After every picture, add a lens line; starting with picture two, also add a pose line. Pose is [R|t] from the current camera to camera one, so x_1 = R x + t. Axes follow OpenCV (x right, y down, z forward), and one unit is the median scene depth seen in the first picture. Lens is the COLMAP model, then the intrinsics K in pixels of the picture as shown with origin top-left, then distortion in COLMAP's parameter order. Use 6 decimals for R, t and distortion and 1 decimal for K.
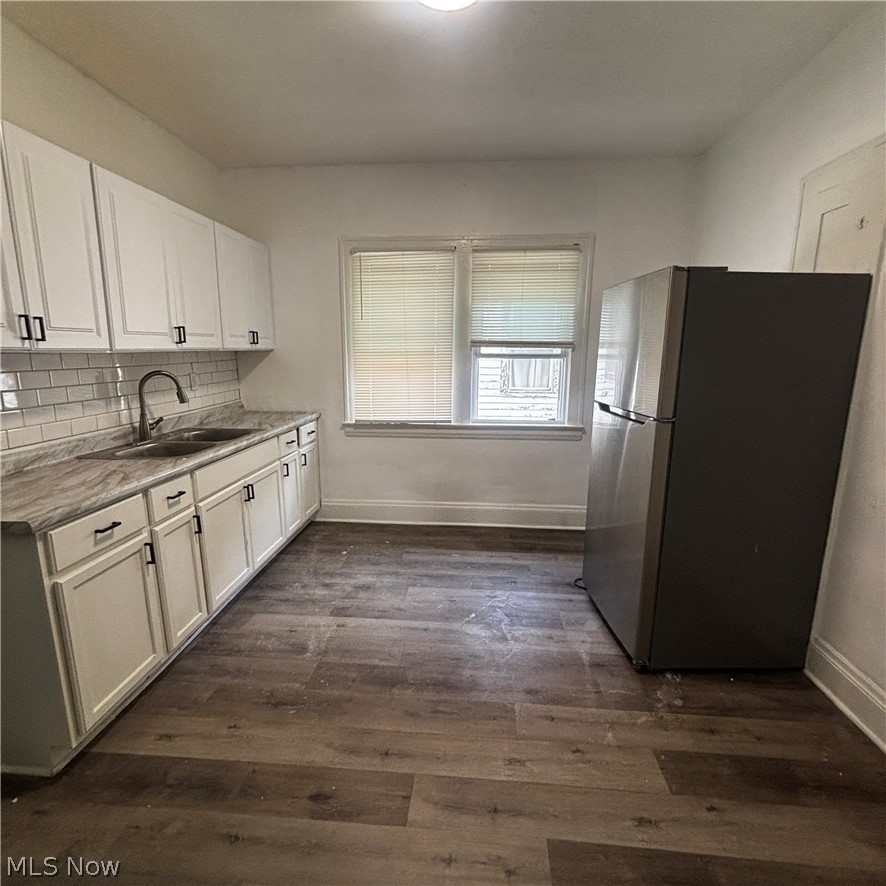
lens RADIAL K [[479.7, 0, 438.8], [0, 479.7, 443.3], [0, 0, 1]] dist [-0.004703, 0.004200]
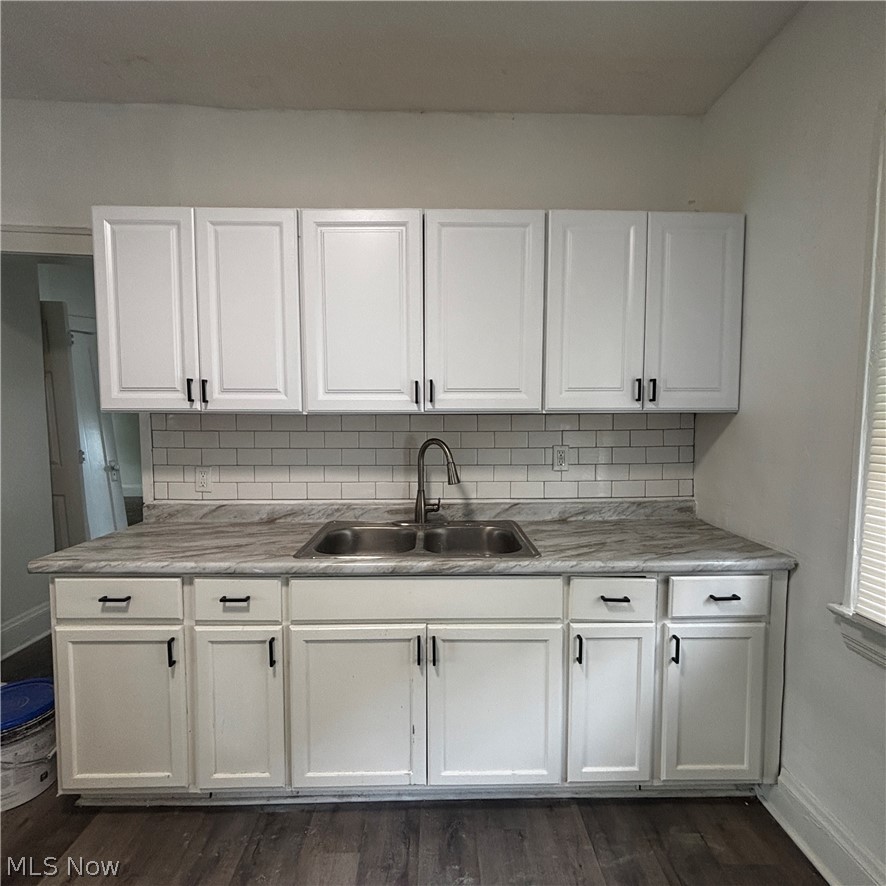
lens RADIAL K [[479.7, 0, 442.8], [0, 479.7, 442.6], [0, 0, 1]] dist [-0.004703, 0.004200]
pose [[0.107964, 0.062964, -0.992159, 0.173705], [-0.192350, 0.980457, 0.041290, -0.176949], [0.975369, 0.186383, 0.117965, 0.916232]]
